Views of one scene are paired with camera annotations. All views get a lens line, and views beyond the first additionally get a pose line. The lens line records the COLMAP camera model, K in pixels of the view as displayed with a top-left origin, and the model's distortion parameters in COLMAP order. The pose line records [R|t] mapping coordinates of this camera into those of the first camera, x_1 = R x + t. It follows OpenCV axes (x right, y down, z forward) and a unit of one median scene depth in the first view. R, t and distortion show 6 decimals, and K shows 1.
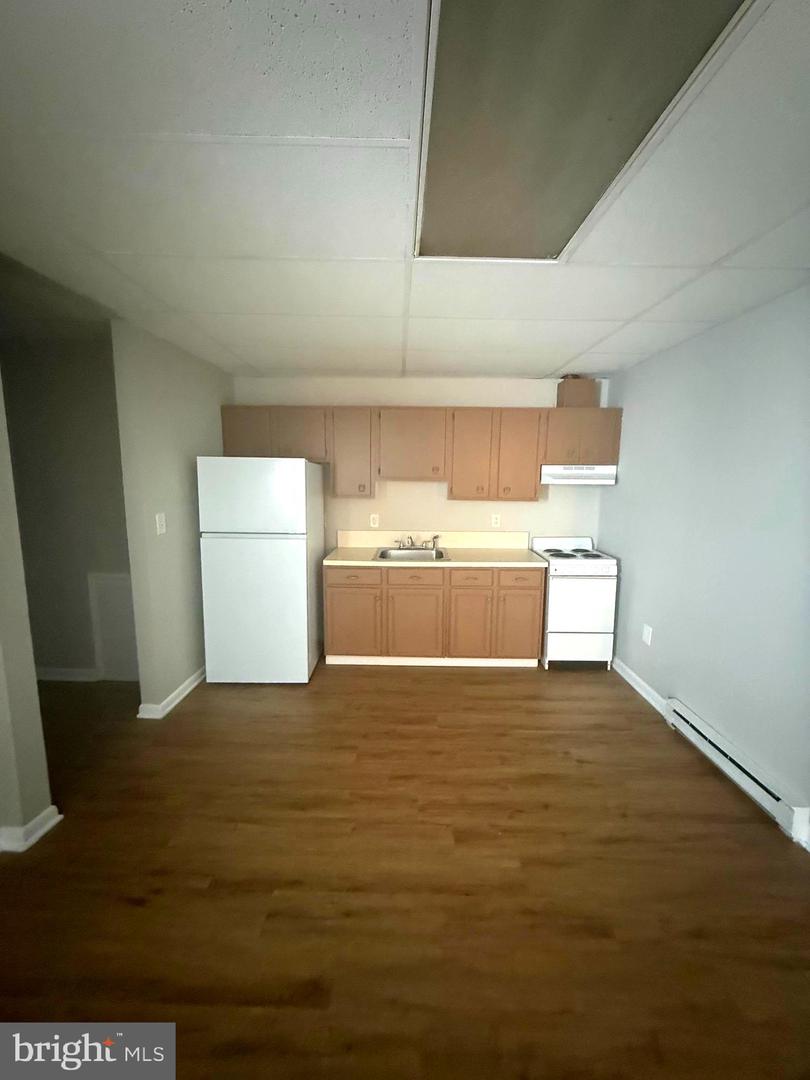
lens RADIAL K [[434.6, 0, 405.0], [0, 434.6, 540.0], [0, 0, 1]] dist [0.000751, 0.000106]
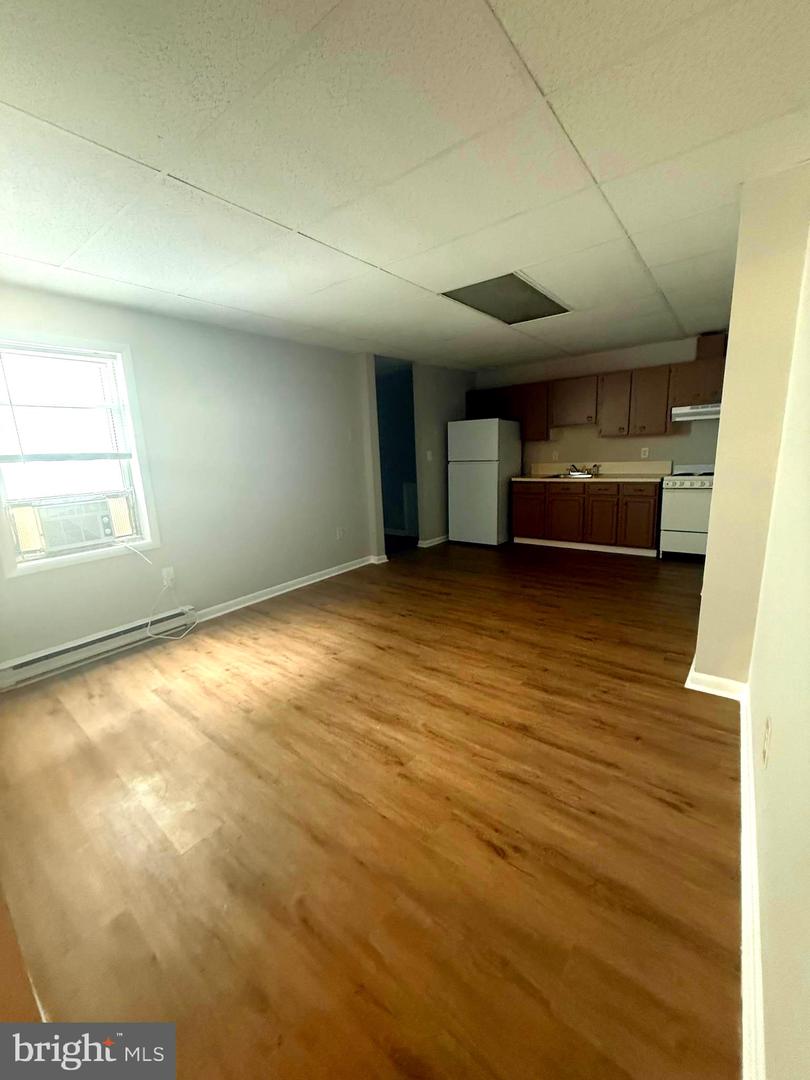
lens RADIAL K [[434.6, 0, 405.0], [0, 434.6, 540.0], [0, 0, 1]] dist [0.000751, 0.000106]
pose [[0.787329, 0.083540, -0.610847, 0.549432], [-0.035925, 0.995310, 0.089816, 0.152476], [0.615485, -0.048770, 0.786638, -0.619599]]
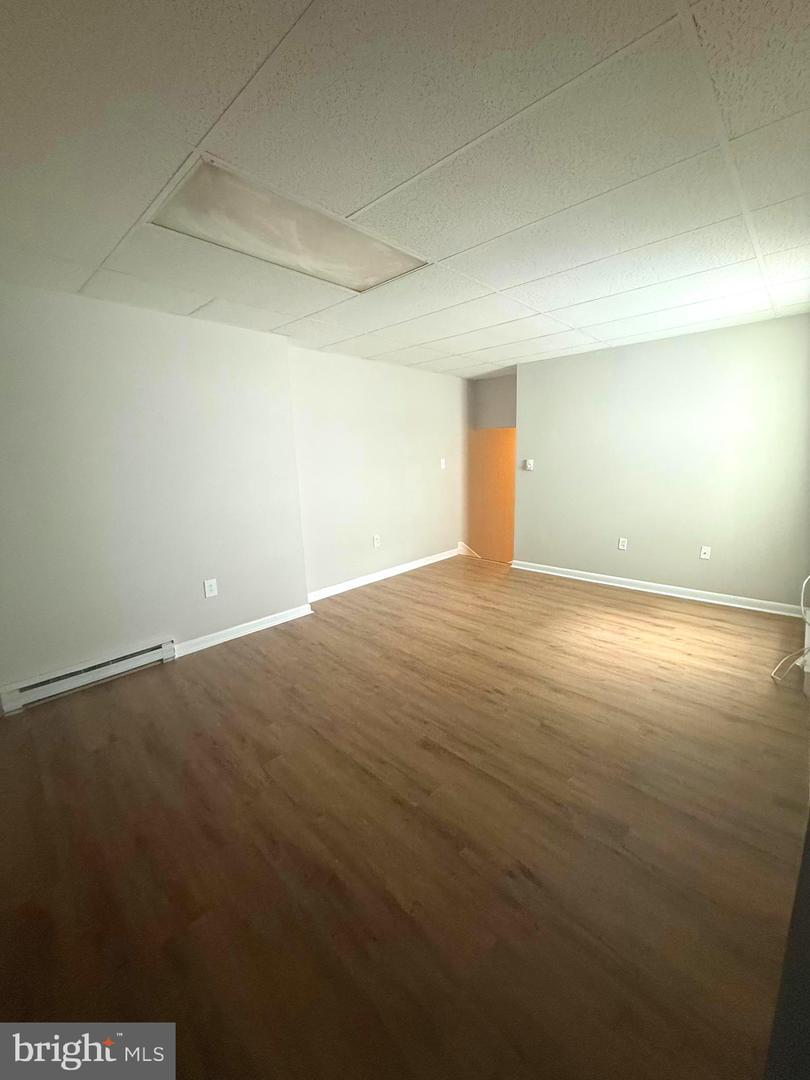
lens RADIAL K [[434.6, 0, 405.0], [0, 434.6, 540.0], [0, 0, 1]] dist [0.000751, 0.000106]
pose [[-0.727756, -0.124899, 0.674367, -0.454477], [0.120468, 0.944711, 0.304975, -0.081921], [-0.675173, 0.303187, -0.672473, 0.753787]]
